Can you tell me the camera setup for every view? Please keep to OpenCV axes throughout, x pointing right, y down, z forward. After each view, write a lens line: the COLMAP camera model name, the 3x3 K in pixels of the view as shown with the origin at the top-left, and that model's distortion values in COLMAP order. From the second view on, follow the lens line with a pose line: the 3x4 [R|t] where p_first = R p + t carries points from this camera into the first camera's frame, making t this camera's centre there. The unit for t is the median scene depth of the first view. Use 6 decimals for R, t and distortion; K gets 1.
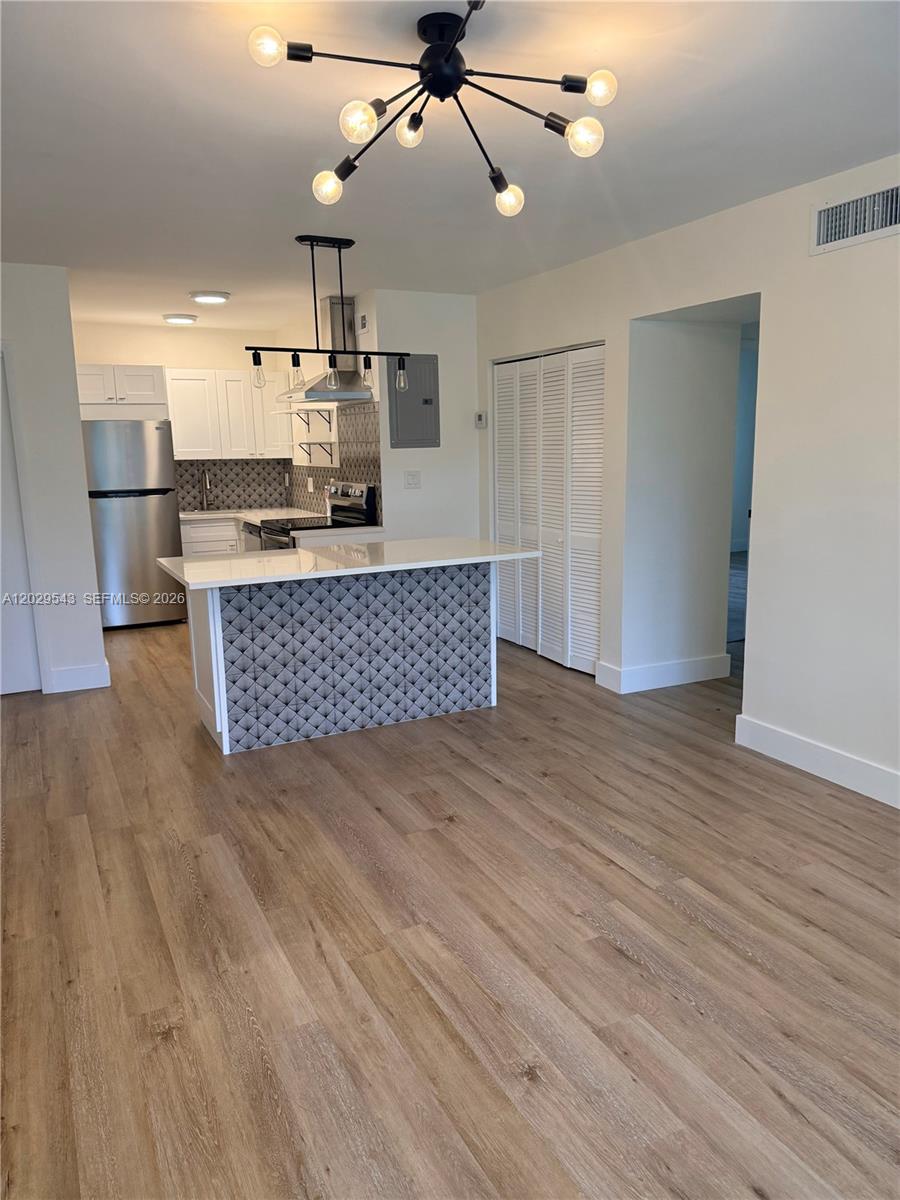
lens RADIAL K [[855.9, 0, 437.2], [0, 855.9, 596.8], [0, 0, 1]] dist [0.132454, -0.232529]
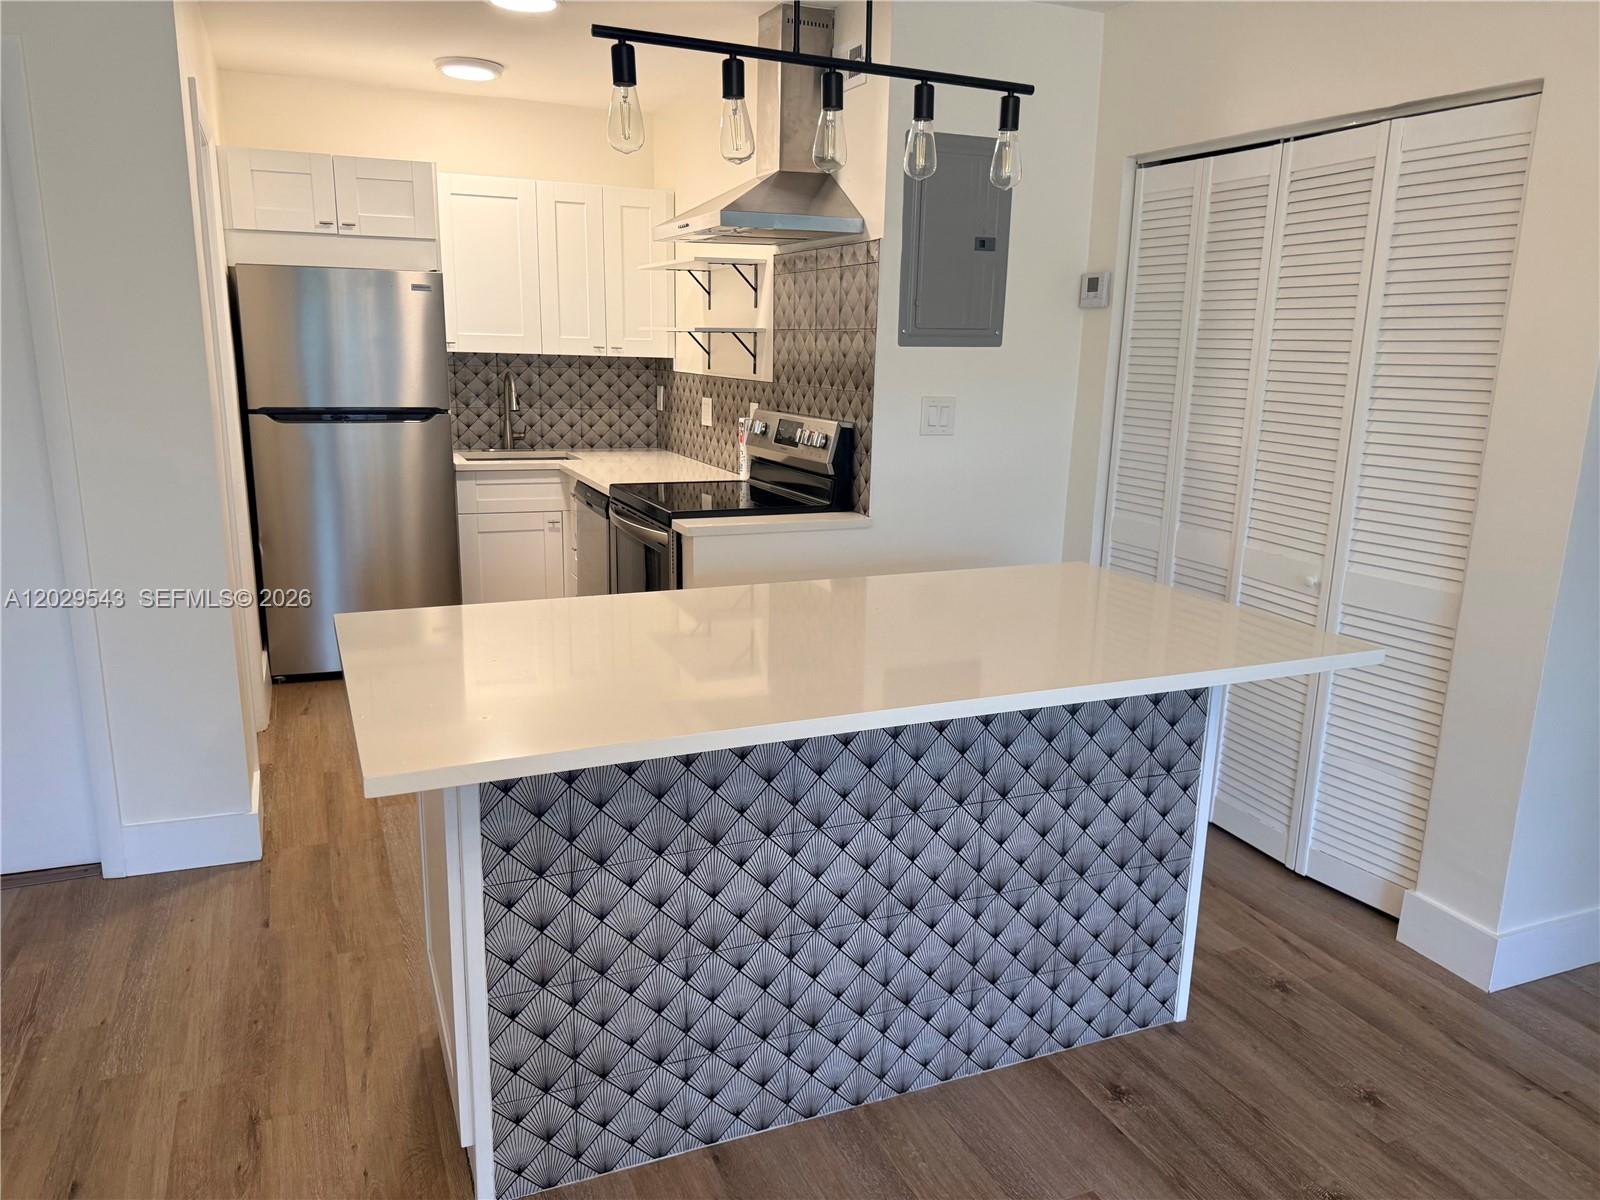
lens RADIAL K [[1141.2, 0, 774.4], [0, 1141.2, 604.5], [0, 0, 1]] dist [0.132454, -0.232529]
pose [[0.997229, 0.053333, -0.051856, -0.082517], [-0.050779, 0.997488, 0.049382, -0.064149], [0.054359, -0.046612, 0.997433, 0.391240]]
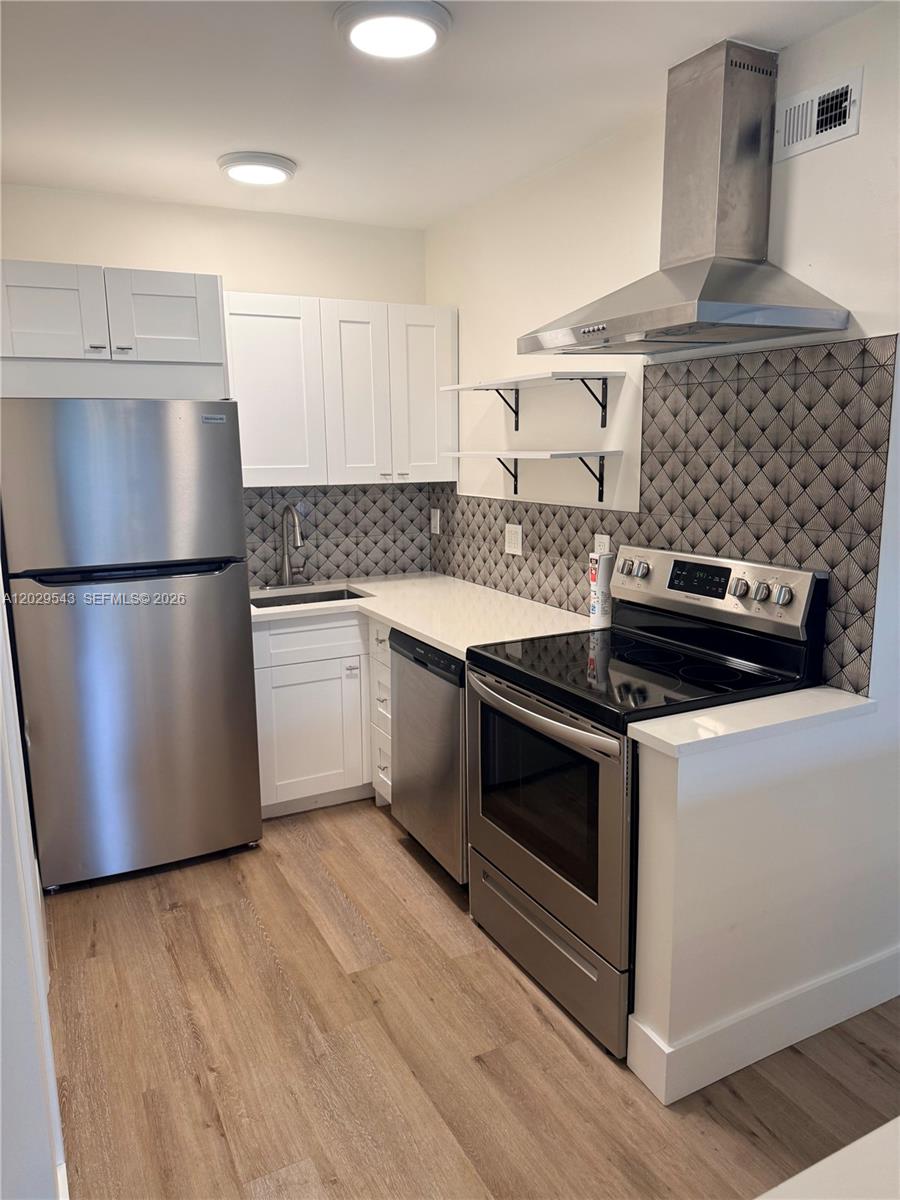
lens RADIAL K [[855.9, 0, 437.2], [0, 855.9, 596.8], [0, 0, 1]] dist [0.132454, -0.232529]
pose [[0.999901, 0.004543, 0.013323, -0.251493], [-0.004538, 0.999990, -0.000409, -0.125572], [-0.013325, 0.000349, 0.999911, 0.671553]]
